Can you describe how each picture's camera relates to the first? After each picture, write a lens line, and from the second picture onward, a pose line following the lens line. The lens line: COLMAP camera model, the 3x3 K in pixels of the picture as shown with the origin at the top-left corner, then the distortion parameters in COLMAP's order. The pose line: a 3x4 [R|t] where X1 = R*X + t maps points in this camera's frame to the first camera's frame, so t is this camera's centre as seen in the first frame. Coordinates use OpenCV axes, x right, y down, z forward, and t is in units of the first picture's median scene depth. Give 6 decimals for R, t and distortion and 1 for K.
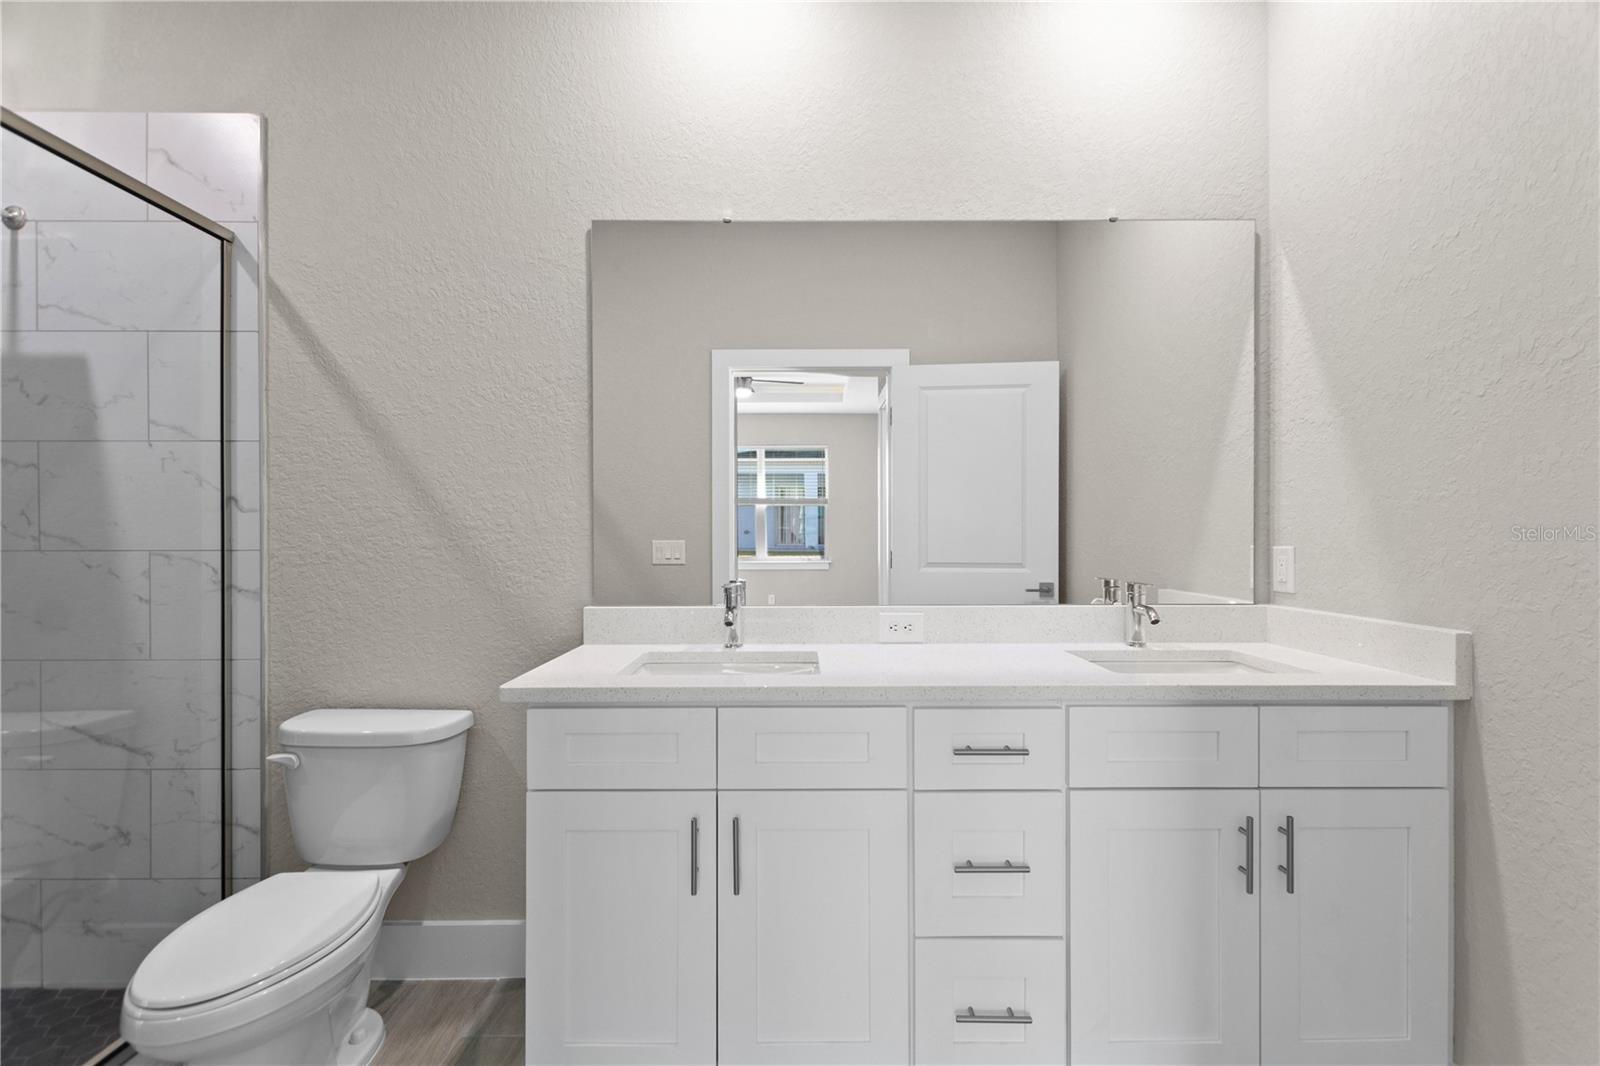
lens RADIAL K [[695.6, 0, 804.3], [0, 695.6, 531.2], [0, 0, 1]] dist [0.001754, 0.000497]
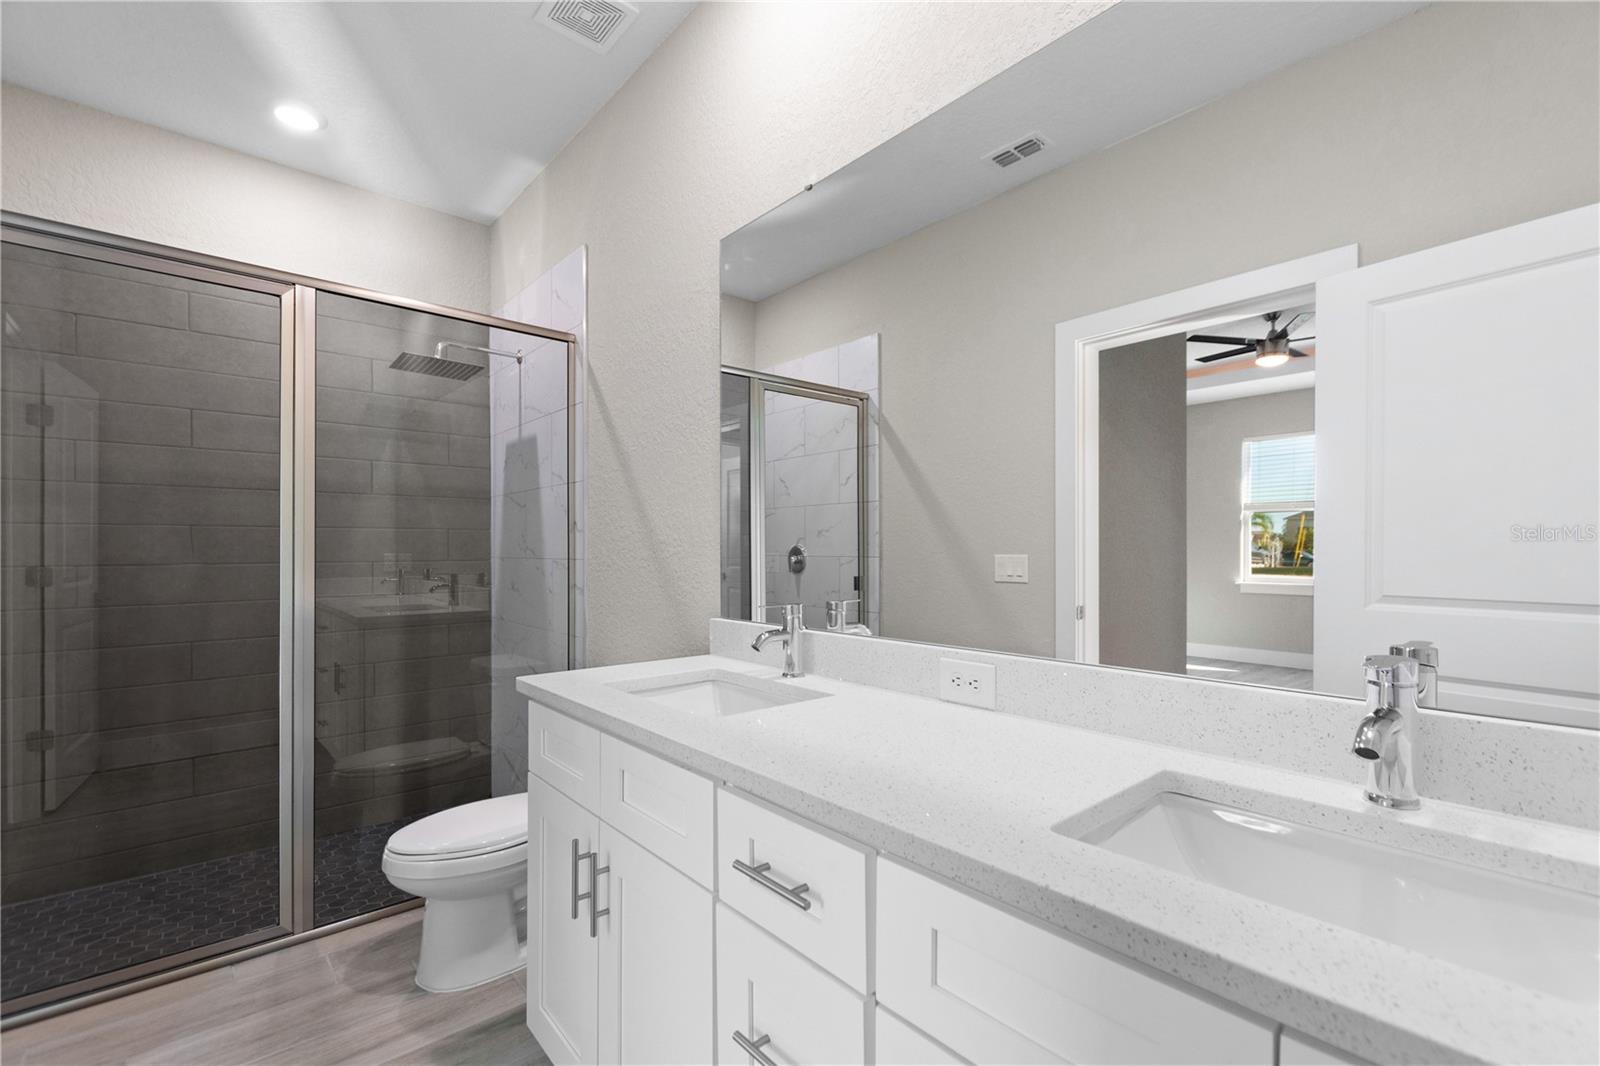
lens RADIAL K [[695.9, 0, 782.3], [0, 695.9, 544.6], [0, 0, 1]] dist [-0.001050, -0.000182]
pose [[0.646667, -0.005566, -0.762752, 0.541179], [0.004167, 0.999984, -0.003764, 0.004895], [0.762761, -0.000744, 0.646680, 0.418067]]
